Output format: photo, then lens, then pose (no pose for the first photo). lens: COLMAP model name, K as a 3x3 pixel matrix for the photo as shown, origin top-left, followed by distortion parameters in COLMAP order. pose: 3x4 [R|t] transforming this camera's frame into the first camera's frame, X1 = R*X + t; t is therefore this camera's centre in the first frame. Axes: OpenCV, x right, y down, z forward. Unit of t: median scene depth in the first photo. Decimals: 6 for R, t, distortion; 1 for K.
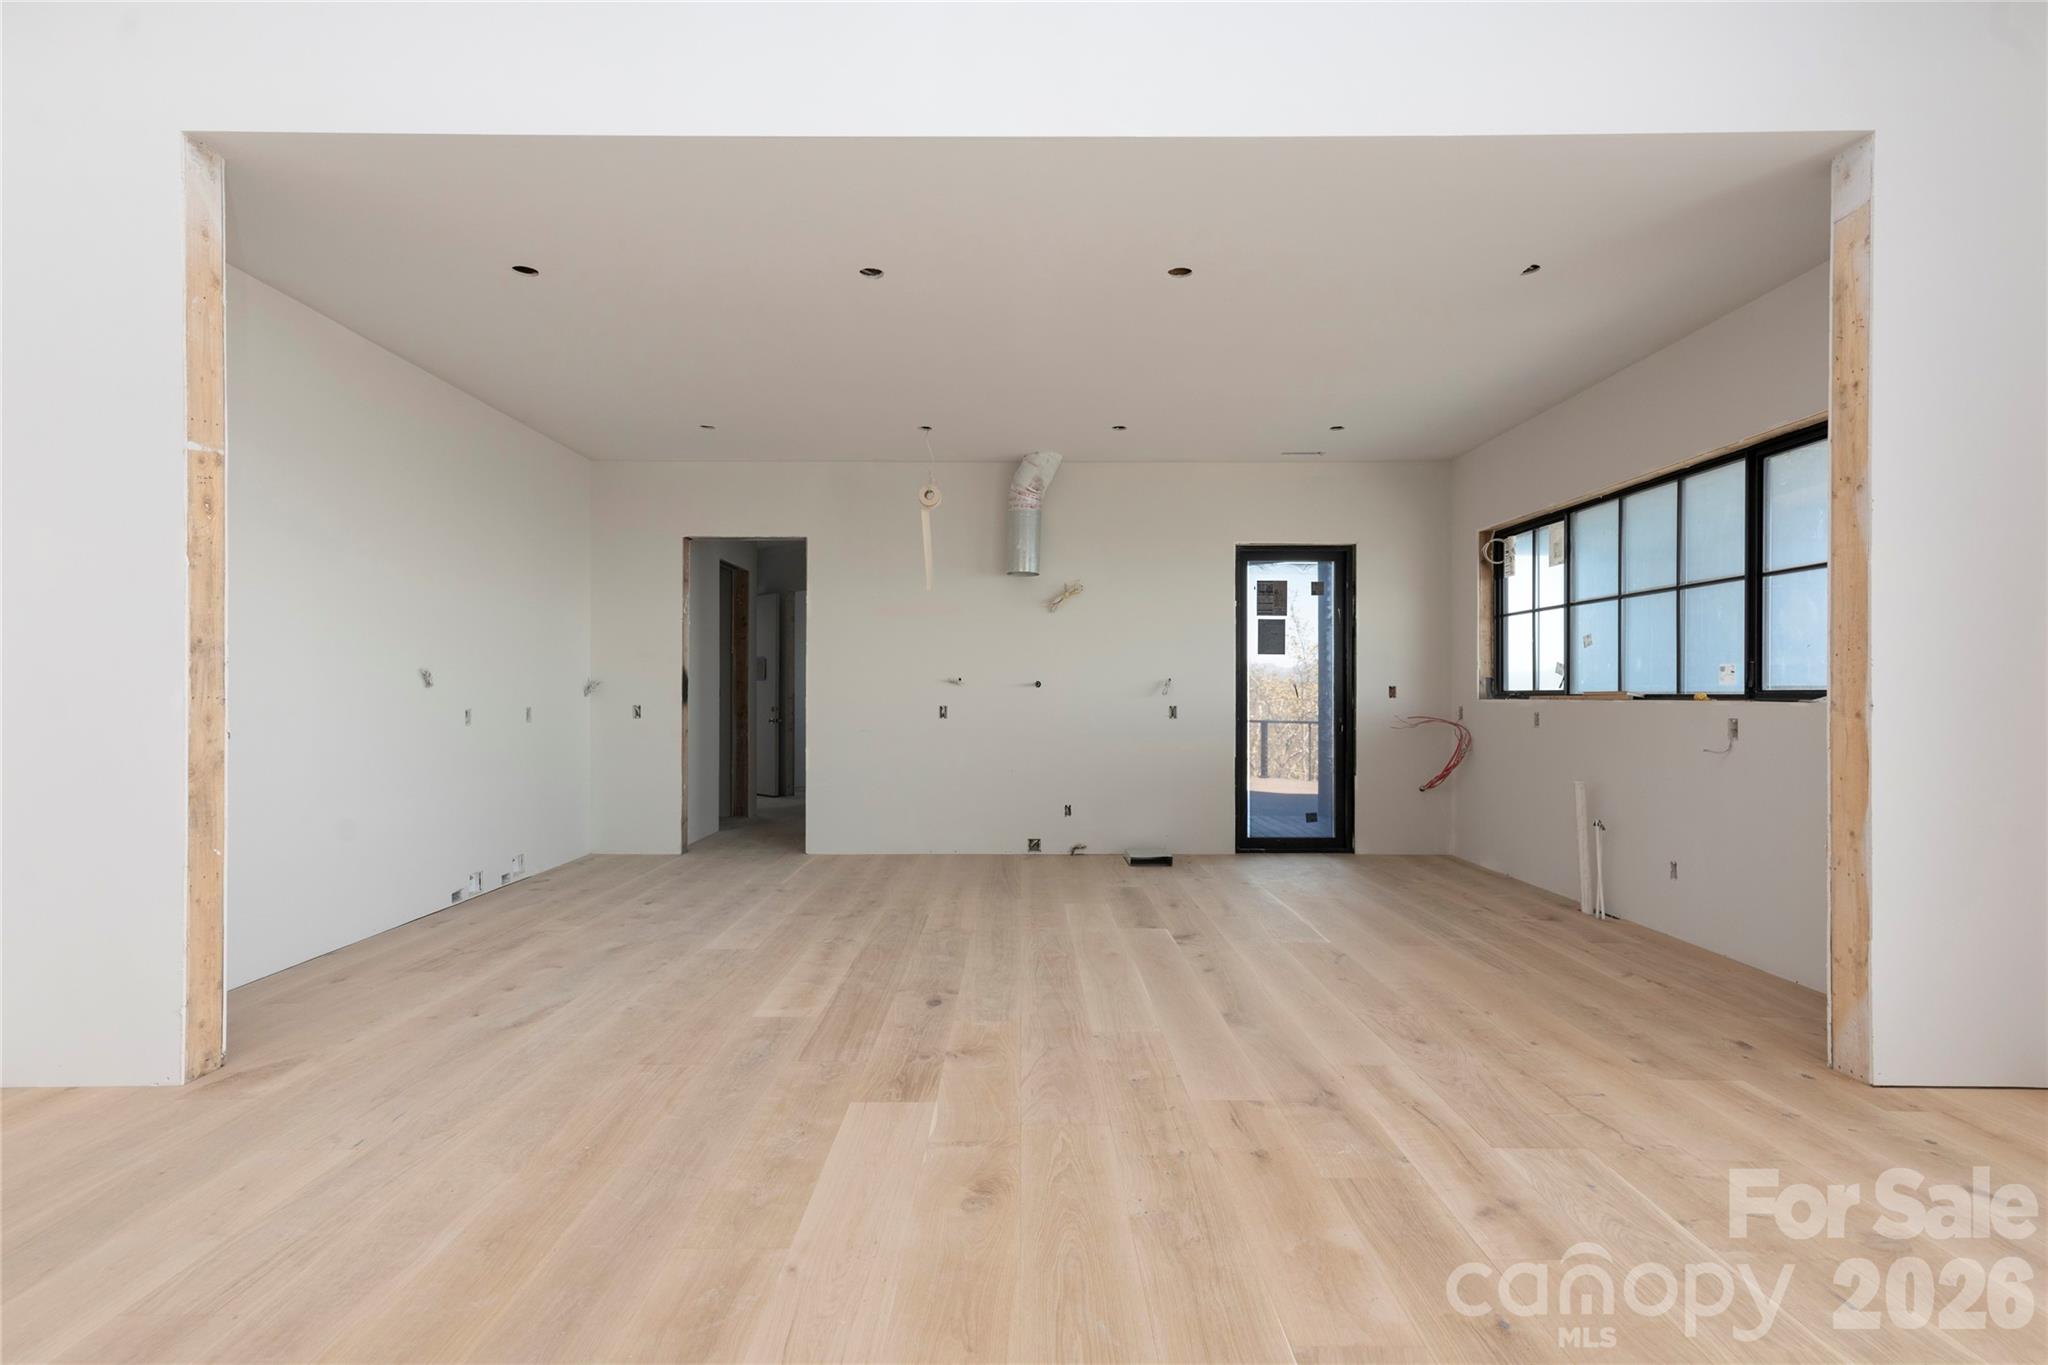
lens RADIAL K [[978.3, 0, 1022.5], [0, 978.3, 690.2], [0, 0, 1]] dist [-0.000019, 0.000273]
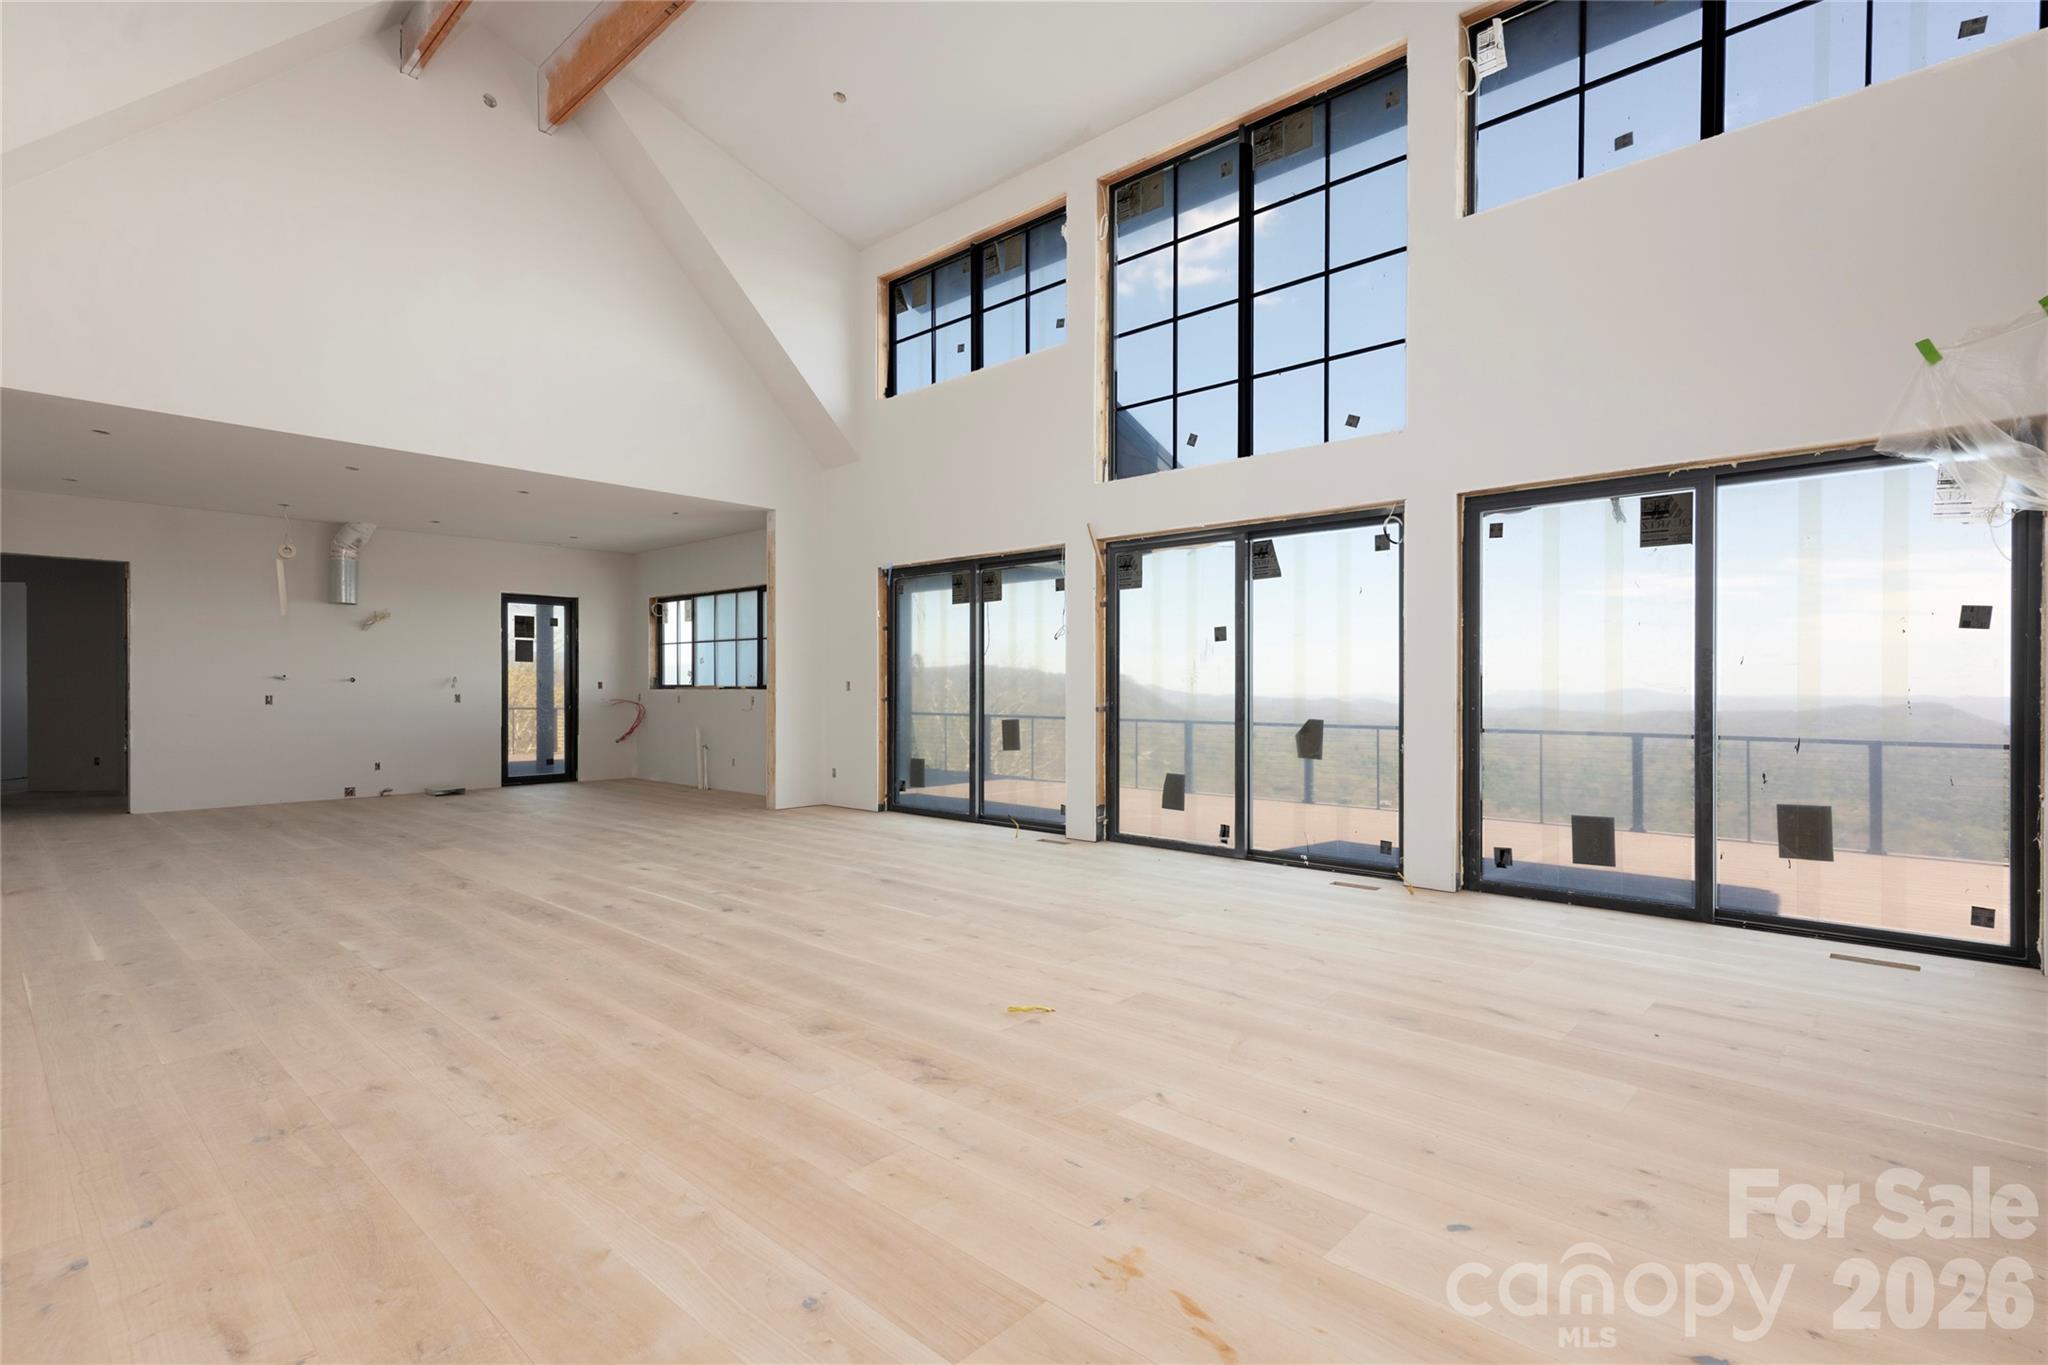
lens RADIAL K [[978.3, 0, 1022.5], [0, 978.3, 690.2], [0, 0, 1]] dist [-0.000019, 0.000273]
pose [[0.686558, -0.002987, 0.727069, -0.384845], [-0.002706, 0.999974, 0.006664, -0.003510], [-0.727070, -0.006543, 0.686533, -0.763792]]
